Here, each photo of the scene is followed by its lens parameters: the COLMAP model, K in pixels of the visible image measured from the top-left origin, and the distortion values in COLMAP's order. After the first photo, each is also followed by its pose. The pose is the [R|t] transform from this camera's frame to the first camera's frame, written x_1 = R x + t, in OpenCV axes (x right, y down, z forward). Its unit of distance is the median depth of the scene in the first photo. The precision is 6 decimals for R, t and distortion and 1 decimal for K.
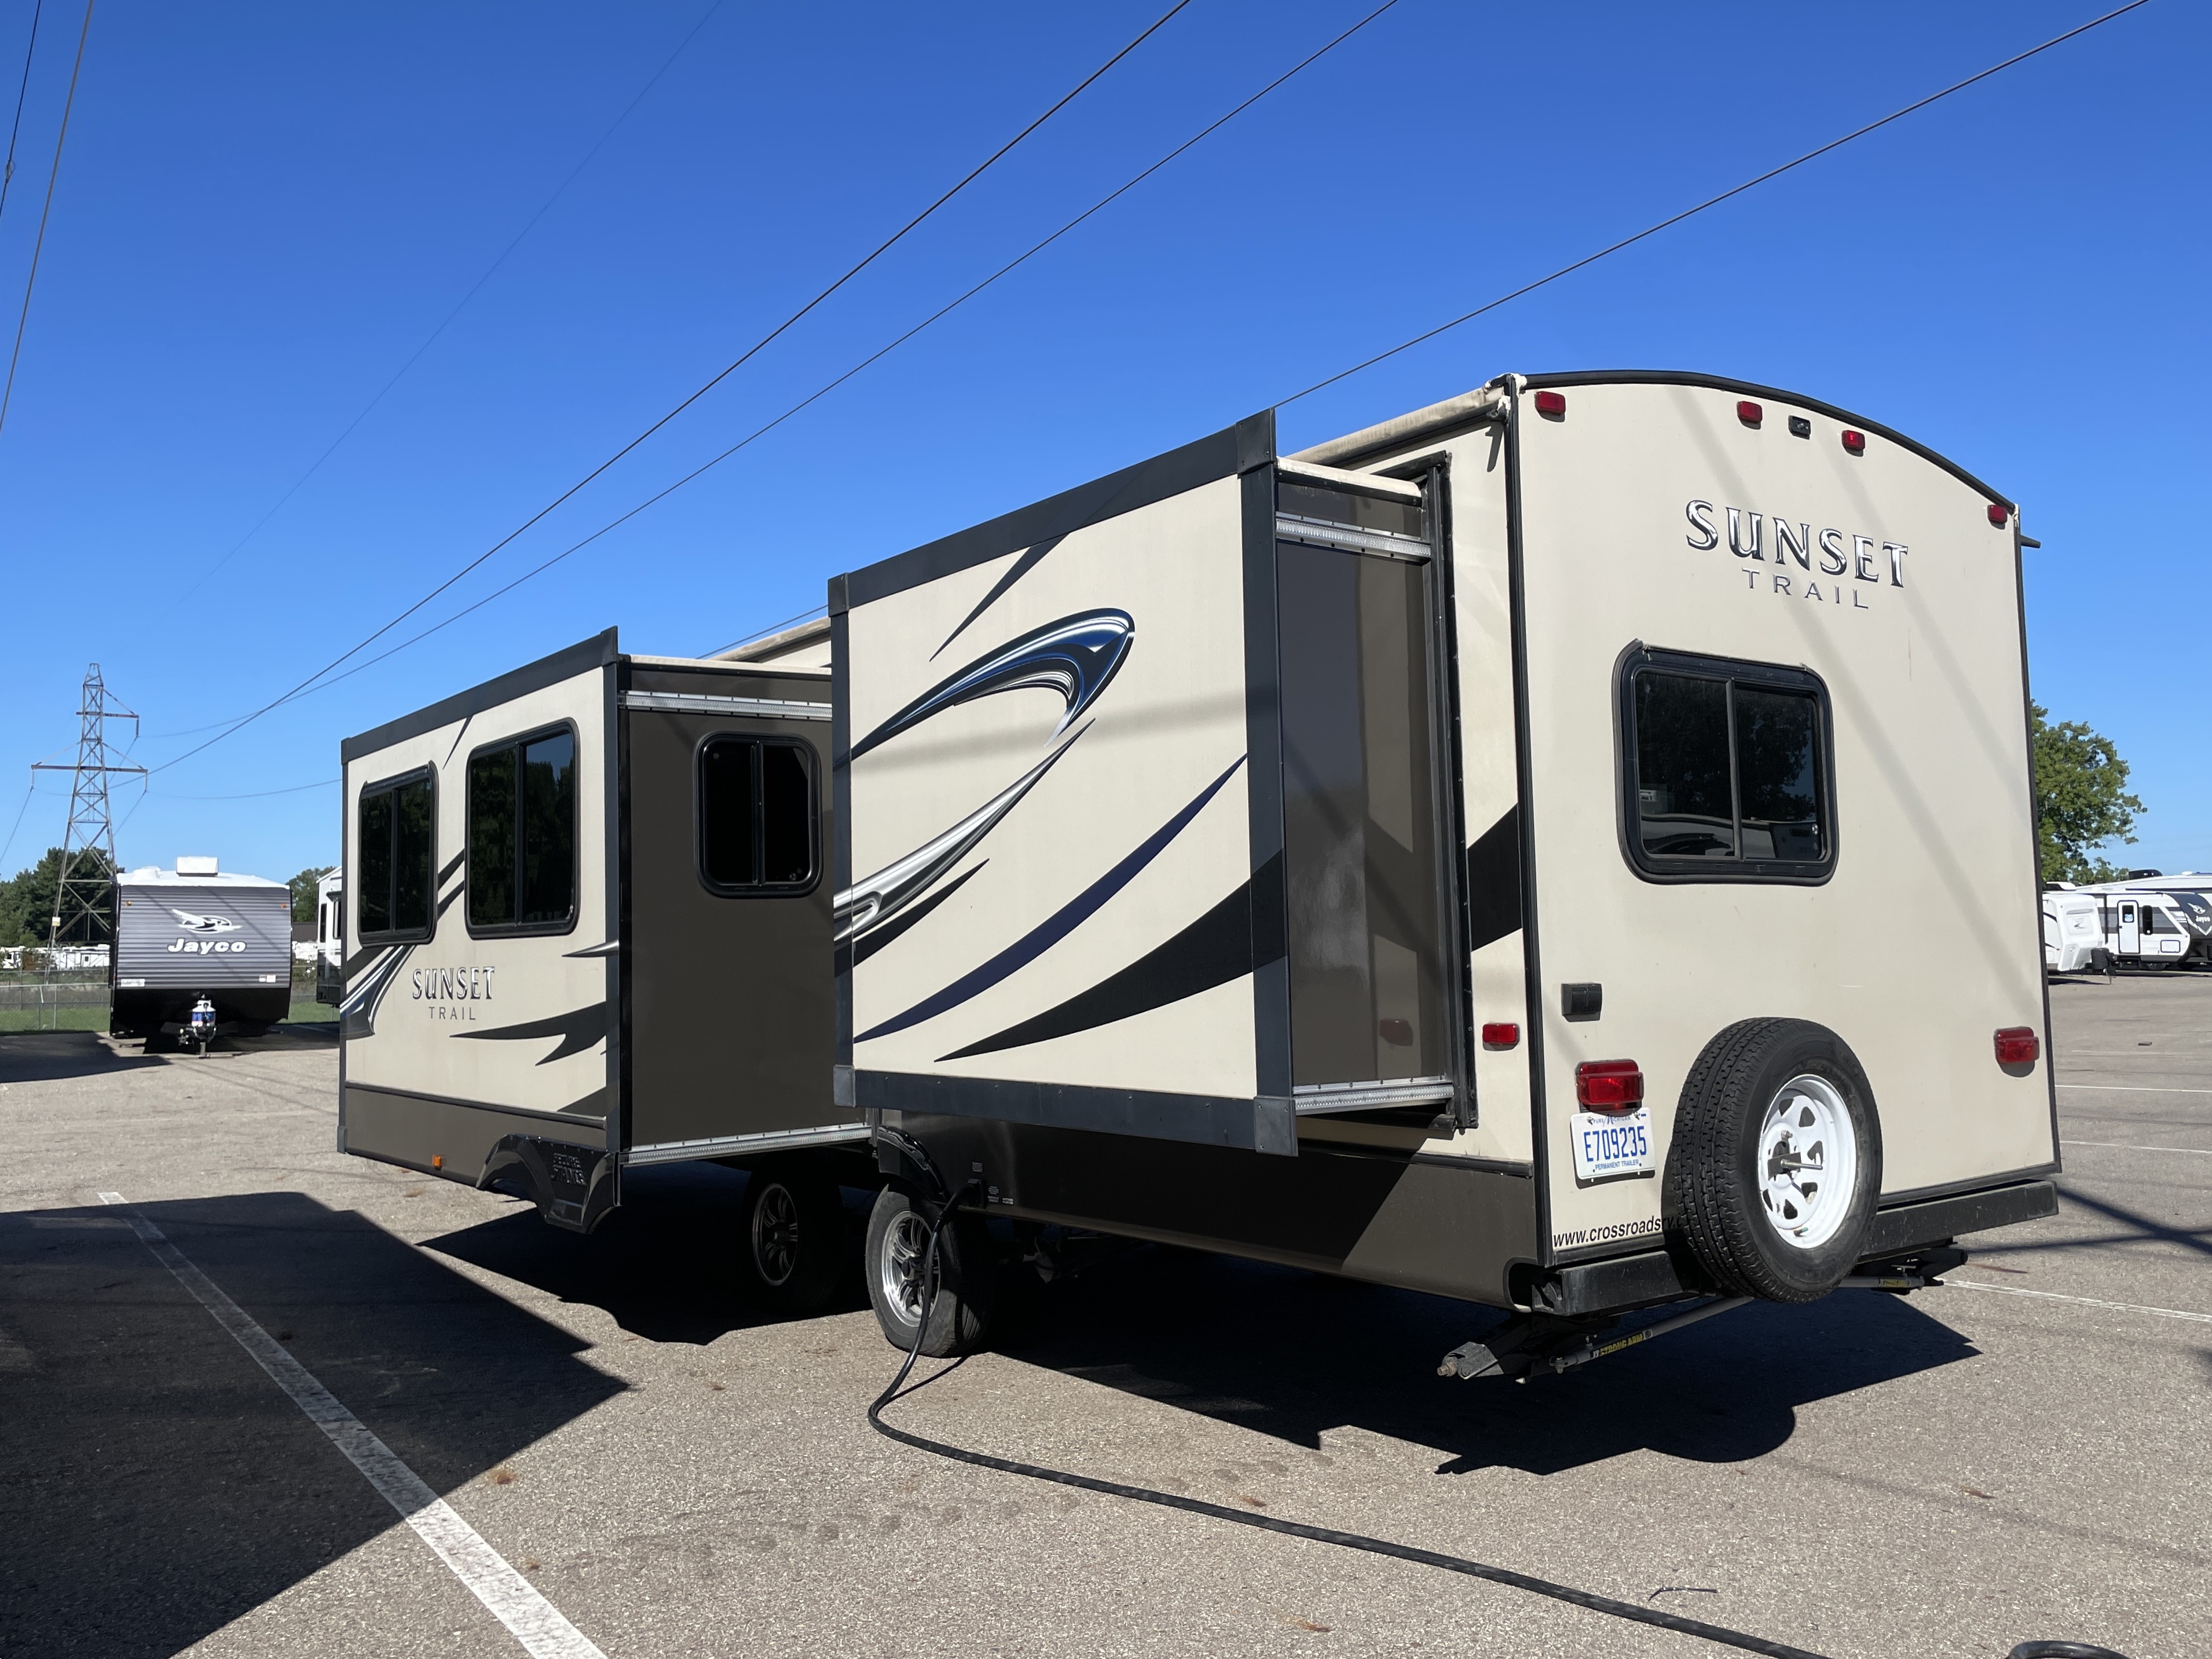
lens RADIAL K [[1813.3, 0, 1106.0], [0, 1813.3, 829.5], [0, 0, 1]] dist [0.009334, 0.004028]
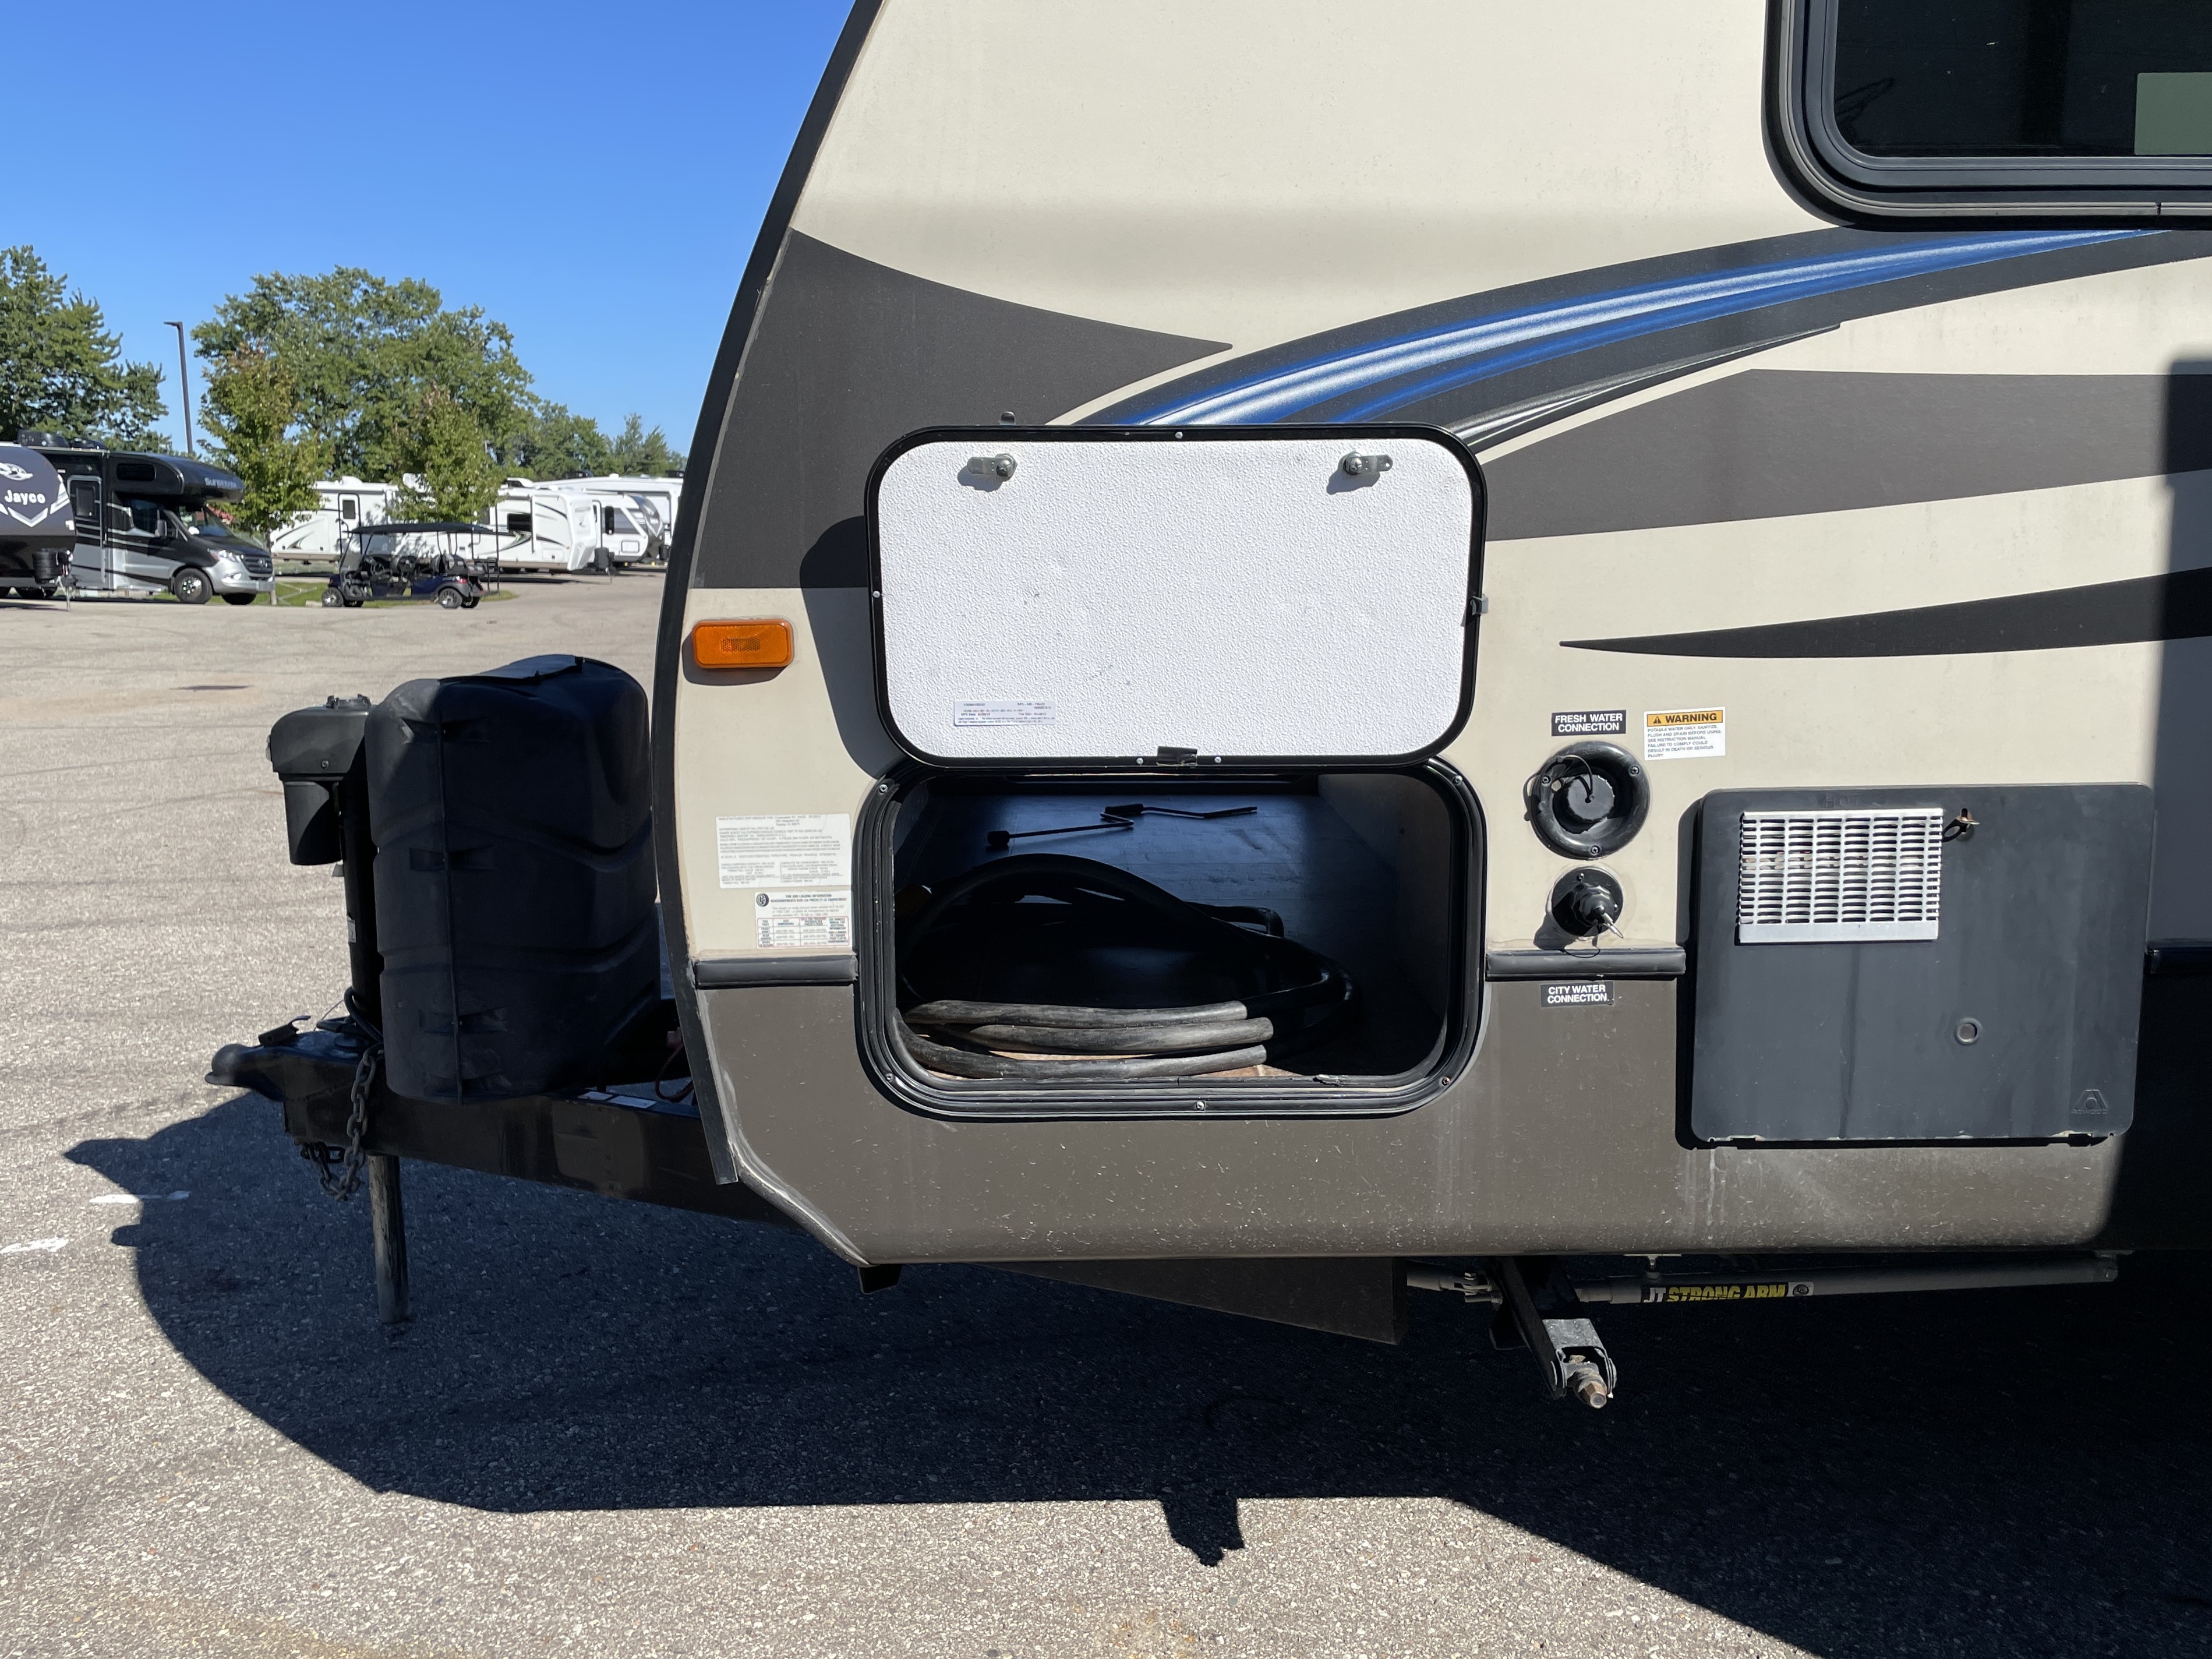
lens RADIAL K [[1766.0, 0, 1106.0], [0, 1766.0, 829.5], [0, 0, 1]] dist [0.046563, -0.069645]
pose [[0.598290, -0.112962, 0.793277, -0.451542], [-0.061782, 0.980562, 0.186227, 0.109900], [-0.798894, -0.160428, 0.579682, 1.099361]]
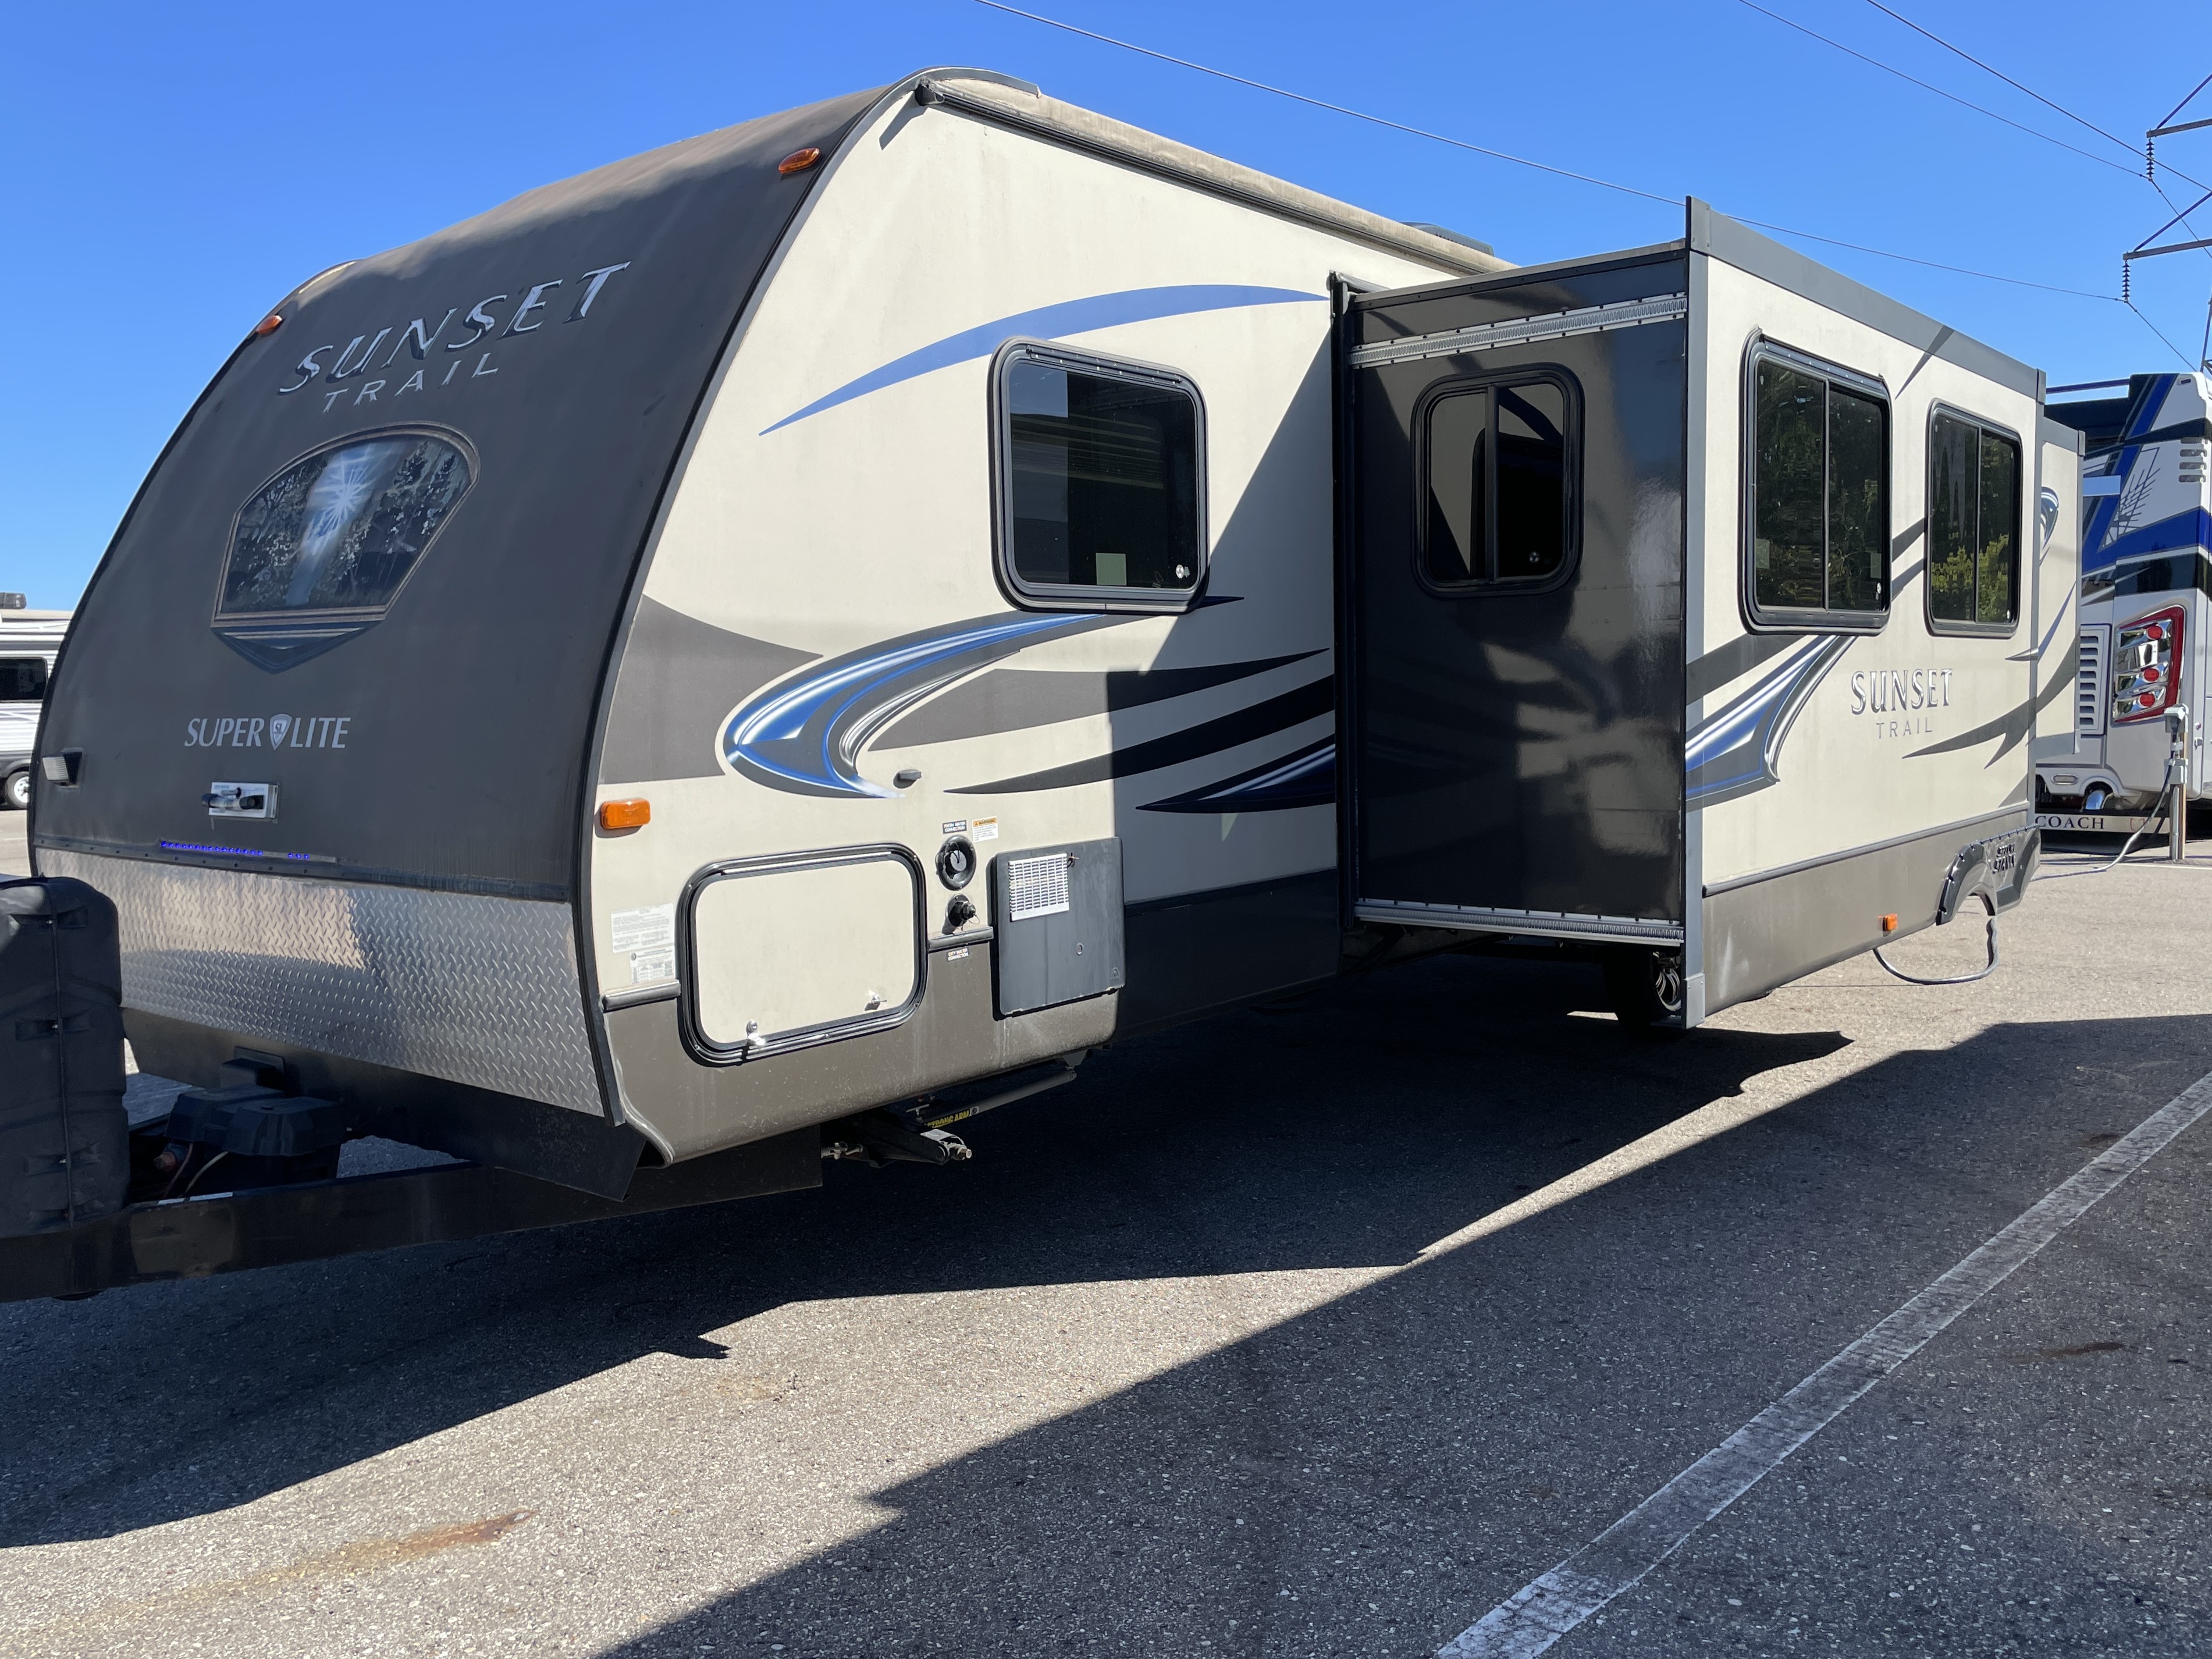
lens RADIAL K [[1860.0, 0, 1106.0], [0, 1860.0, 829.5], [0, 0, 1]] dist [-0.004769, -0.005364]
pose [[-0.244533, -0.047854, 0.968459, -0.960631], [-0.040736, 0.998407, 0.039048, 0.116586], [-0.968785, -0.029903, -0.246093, 1.396369]]
